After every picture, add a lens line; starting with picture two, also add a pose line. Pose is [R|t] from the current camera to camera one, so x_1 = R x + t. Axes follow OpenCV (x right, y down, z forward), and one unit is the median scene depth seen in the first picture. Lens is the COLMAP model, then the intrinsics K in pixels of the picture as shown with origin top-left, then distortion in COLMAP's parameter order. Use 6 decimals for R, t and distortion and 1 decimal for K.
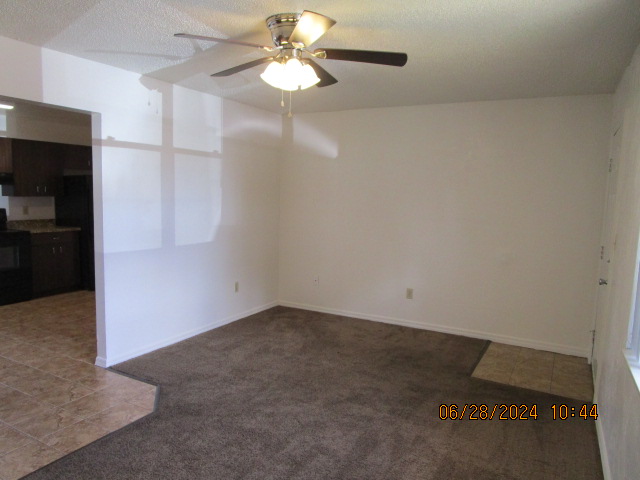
lens RADIAL K [[463.9, 0, 320.0], [0, 463.9, 240.0], [0, 0, 1]] dist [0.000584, 0.000508]
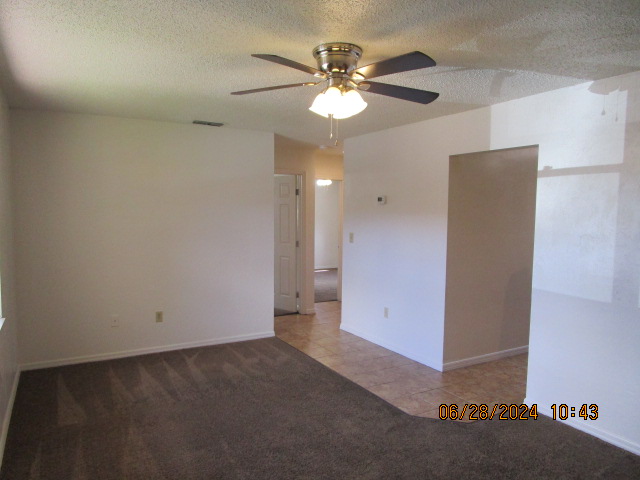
lens RADIAL K [[463.9, 0, 320.0], [0, 463.9, 240.0], [0, 0, 1]] dist [0.000584, 0.000508]
pose [[-0.522880, 0.028773, -0.851920, 0.590268], [-0.108341, 0.989081, 0.099902, -0.119333], [0.845493, 0.144534, -0.514054, 1.113228]]
